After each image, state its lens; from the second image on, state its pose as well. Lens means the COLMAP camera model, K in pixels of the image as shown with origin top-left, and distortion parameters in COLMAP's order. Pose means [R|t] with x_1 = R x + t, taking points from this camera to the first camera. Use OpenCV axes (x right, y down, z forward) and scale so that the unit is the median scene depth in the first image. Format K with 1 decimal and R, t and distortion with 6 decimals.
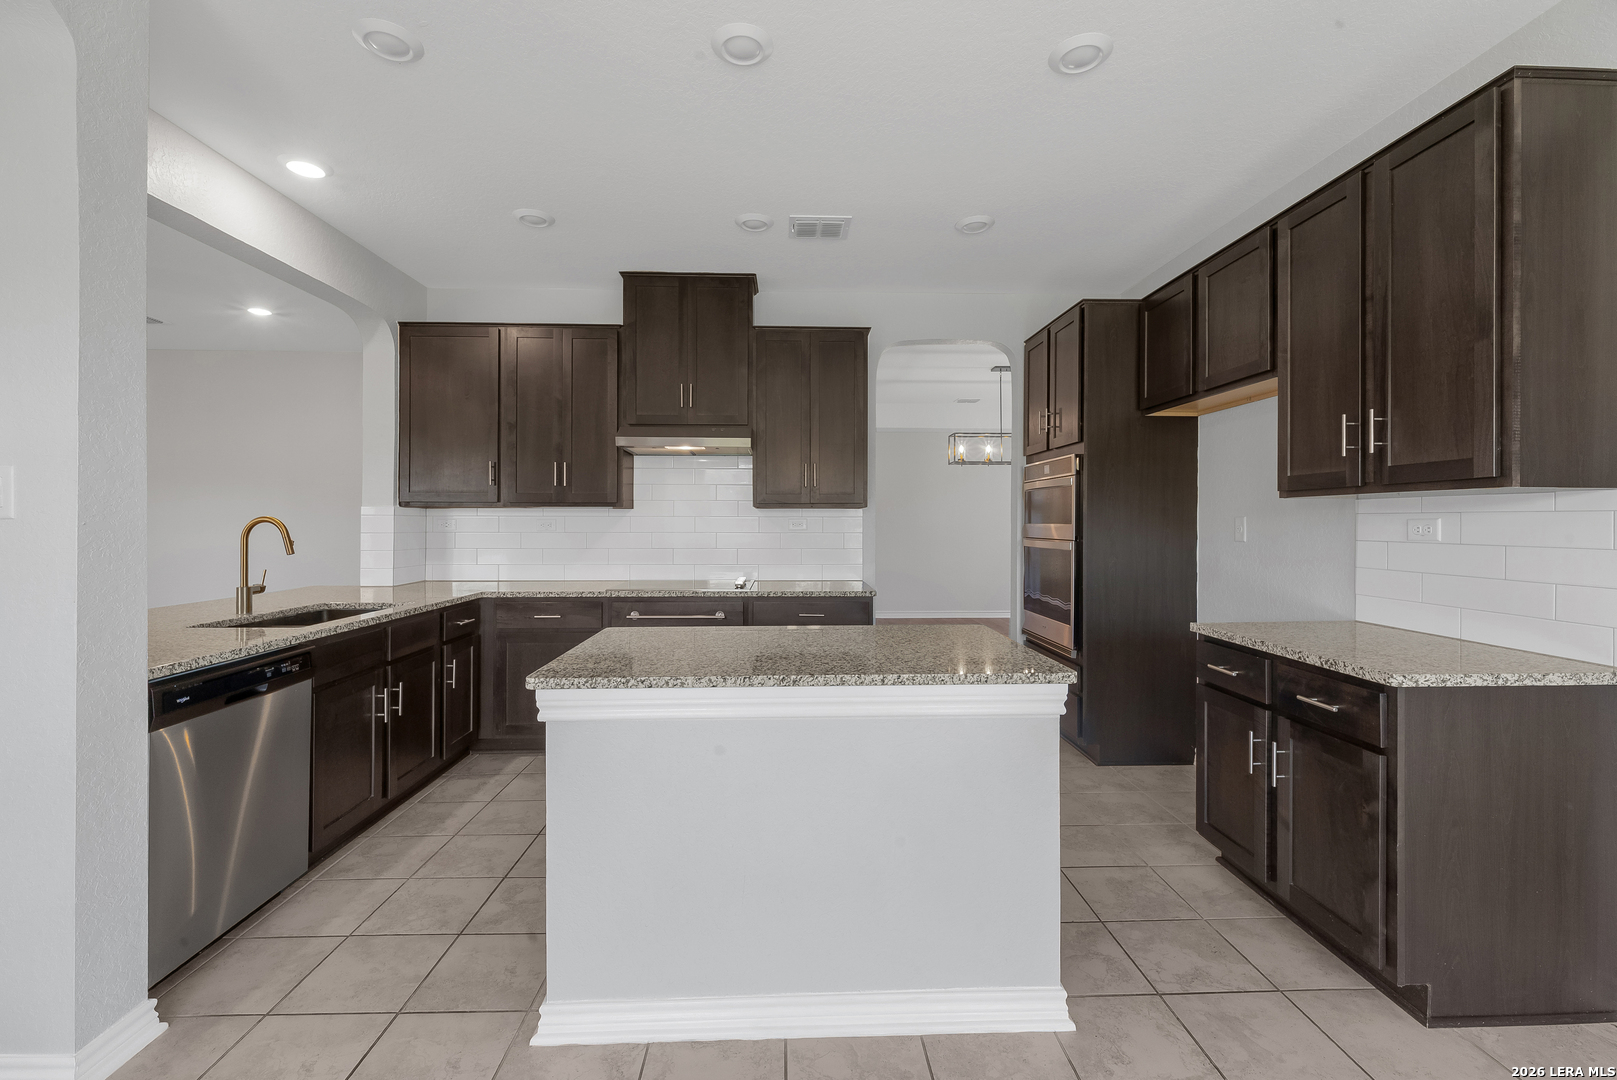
lens RADIAL K [[678.3, 0, 805.8], [0, 678.3, 519.8], [0, 0, 1]] dist [0.000413, 0.000103]
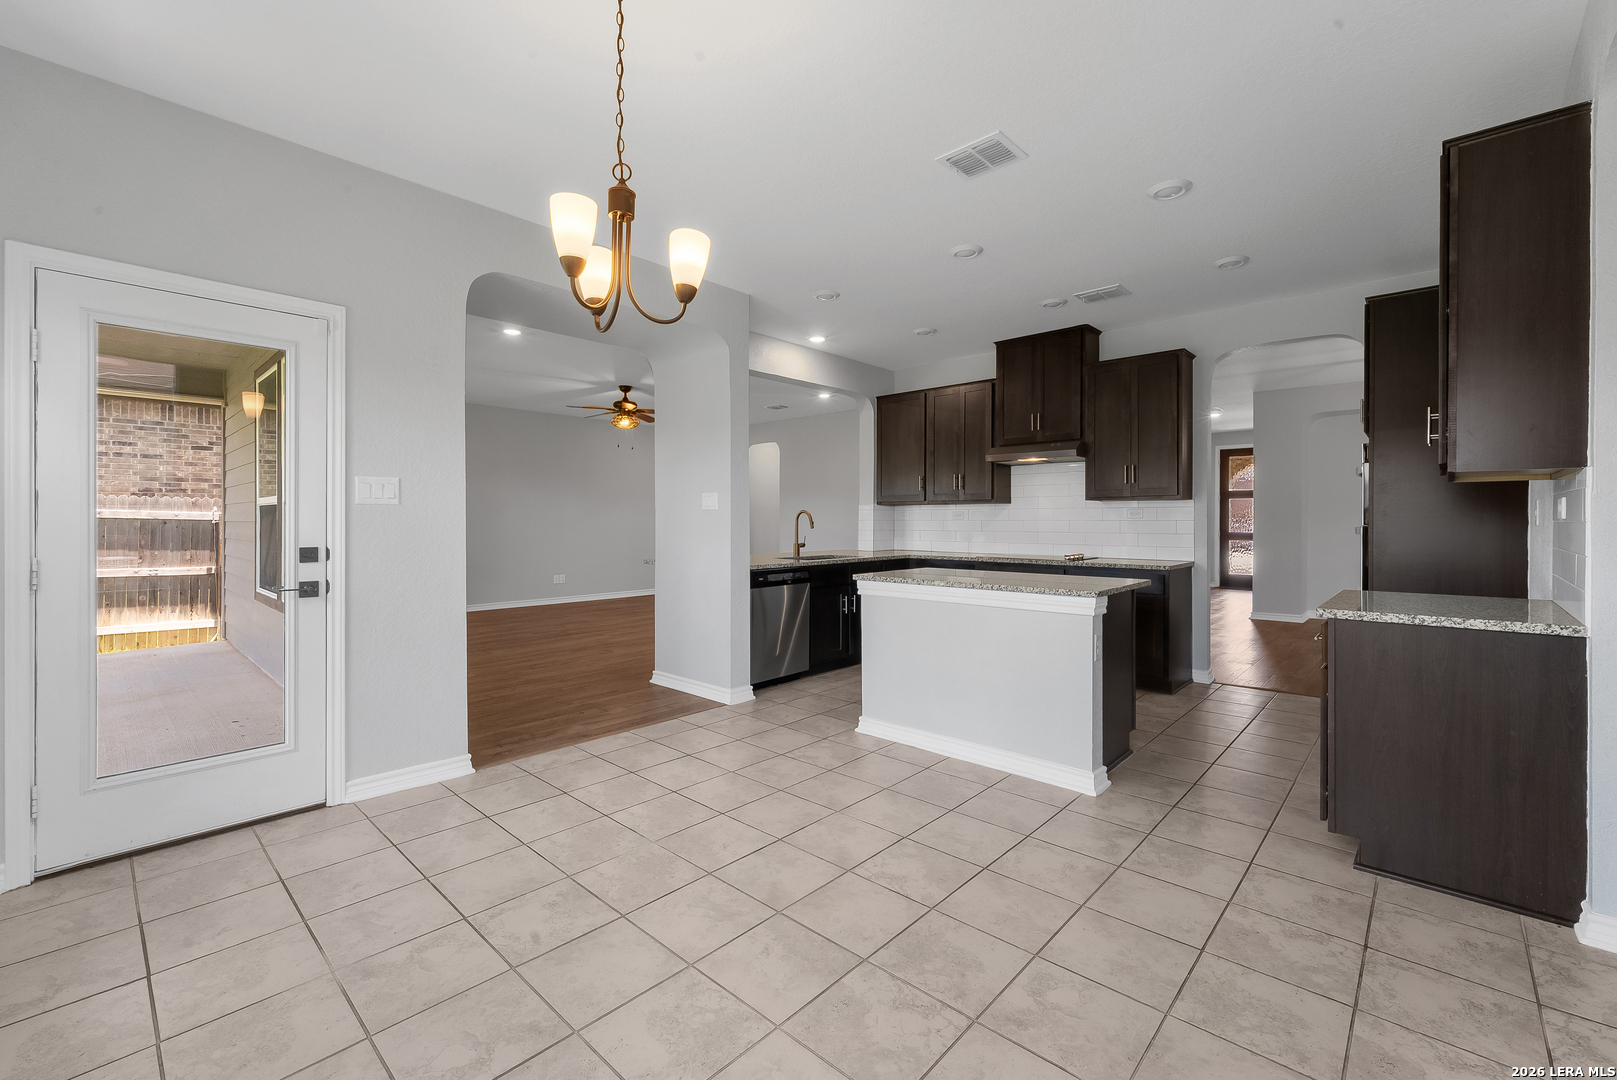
lens RADIAL K [[678.3, 0, 814.3], [0, 678.3, 523.8], [0, 0, 1]] dist [0.000413, 0.000103]
pose [[0.712422, 0.002425, -0.701747, 0.541914], [0.003010, 0.999974, 0.006512, 0.018634], [0.701744, -0.006751, 0.712397, -0.364698]]
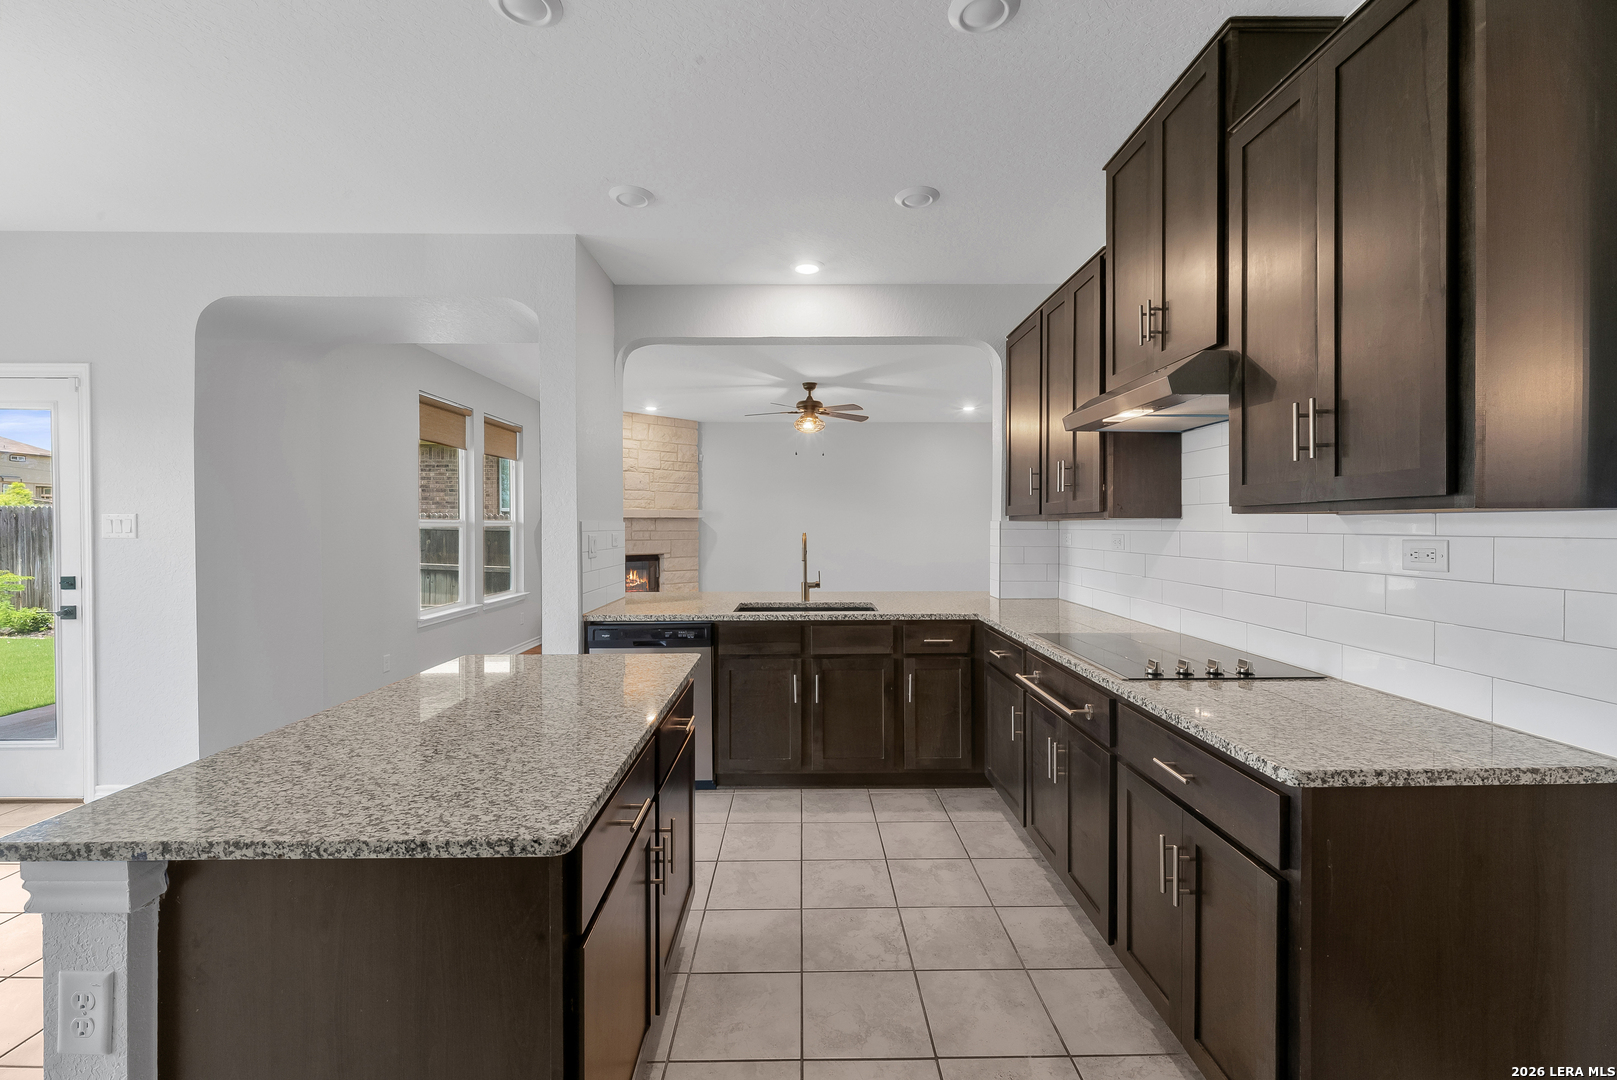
lens RADIAL K [[678.3, 0, 813.4], [0, 678.3, 532.0], [0, 0, 1]] dist [0.000413, 0.000103]
pose [[-0.027048, 0.007297, -0.999607, 0.457542], [0.004513, 0.999964, 0.007177, -0.012880], [0.999624, -0.004317, -0.027080, 0.822658]]
